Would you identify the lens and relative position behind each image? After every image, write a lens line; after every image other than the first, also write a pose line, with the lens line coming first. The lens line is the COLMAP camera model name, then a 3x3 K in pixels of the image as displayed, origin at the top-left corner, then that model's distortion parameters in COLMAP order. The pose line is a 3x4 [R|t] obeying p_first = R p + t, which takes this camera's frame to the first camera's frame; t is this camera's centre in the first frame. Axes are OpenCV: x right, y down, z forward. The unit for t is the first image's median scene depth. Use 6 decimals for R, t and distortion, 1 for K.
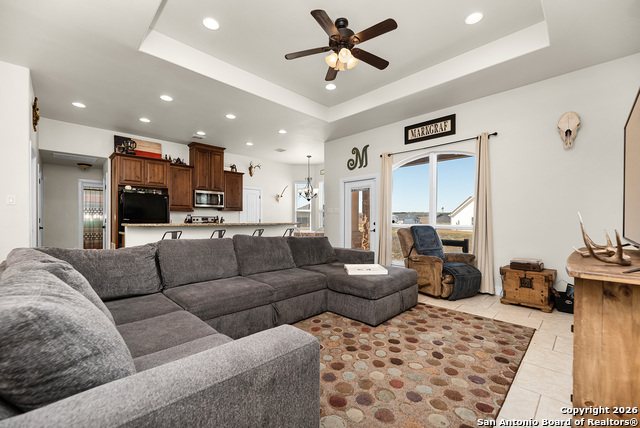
lens RADIAL K [[260.7, 0, 318.2], [0, 260.7, 220.3], [0, 0, 1]] dist [0.002006, 0.000854]
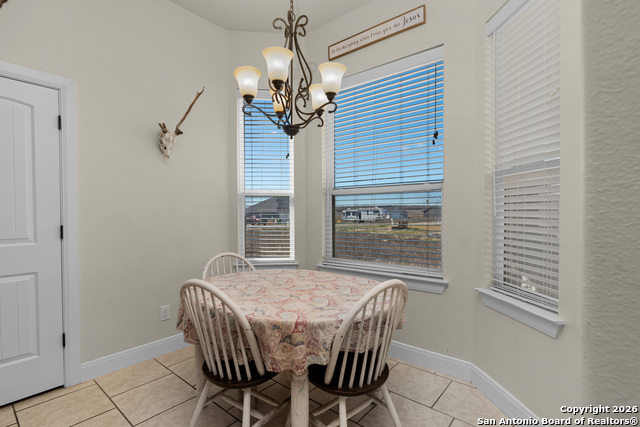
lens RADIAL K [[306.3, 0, 319.6], [0, 306.3, 219.9], [0, 0, 1]] dist [-0.004085, 0.001343]
pose [[0.995568, -0.008415, 0.093670, -0.048353], [0.007071, 0.999867, 0.014662, -0.015315], [-0.093781, -0.013935, 0.995495, 0.974431]]
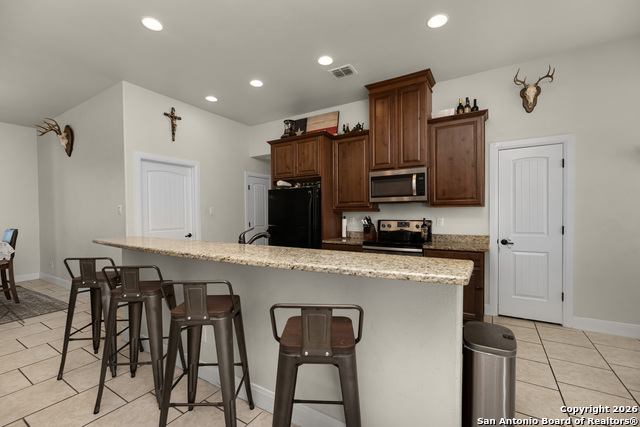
lens RADIAL K [[275.6, 0, 323.3], [0, 275.6, 217.3], [0, 0, 1]] dist [-0.002991, -0.000338]
pose [[0.242319, 0.006053, -0.970178, 0.073624], [0.002256, 0.999974, 0.006803, -0.026251], [0.970194, -0.003838, 0.242299, 0.800640]]
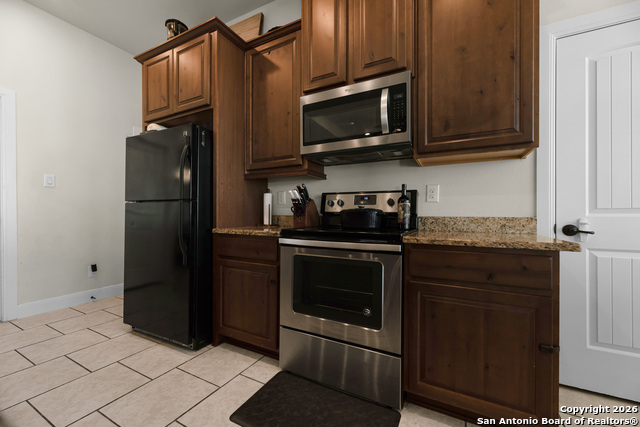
lens RADIAL K [[260.7, 0, 321.3], [0, 260.7, 214.0], [0, 0, 1]] dist [0.002006, 0.000854]
pose [[0.302599, -0.000658, -0.953118, -0.201042], [-0.006172, 0.999977, -0.002650, 0.013698], [0.953098, 0.006685, 0.302588, 0.980830]]
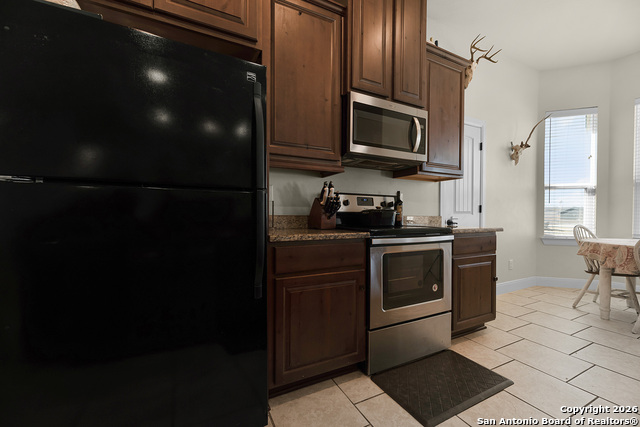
lens RADIAL K [[260.7, 0, 323.8], [0, 260.7, 217.2], [0, 0, 1]] dist [0.002006, 0.000854]
pose [[0.954198, 0.005029, -0.299135, -0.436191], [-0.003432, 0.999977, 0.005866, 0.015403], [0.299157, -0.004571, 0.954193, 0.765356]]
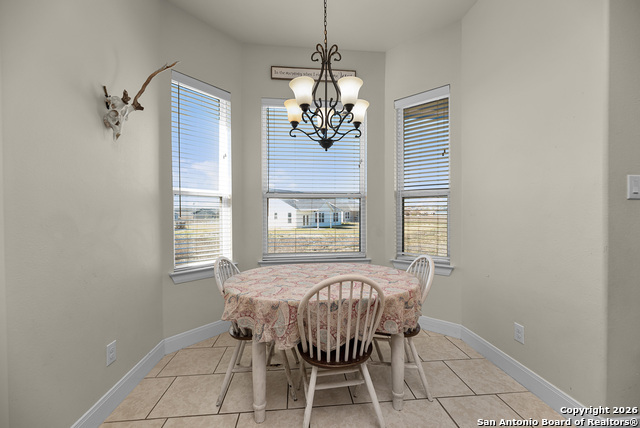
lens RADIAL K [[260.7, 0, 317.9], [0, 260.7, 214.8], [0, 0, 1]] dist [0.002006, 0.000854]
pose [[0.636316, -0.011151, 0.771348, -0.287617], [0.009177, 0.999934, 0.006884, -0.019224], [-0.771374, 0.002698, 0.636376, 1.094848]]
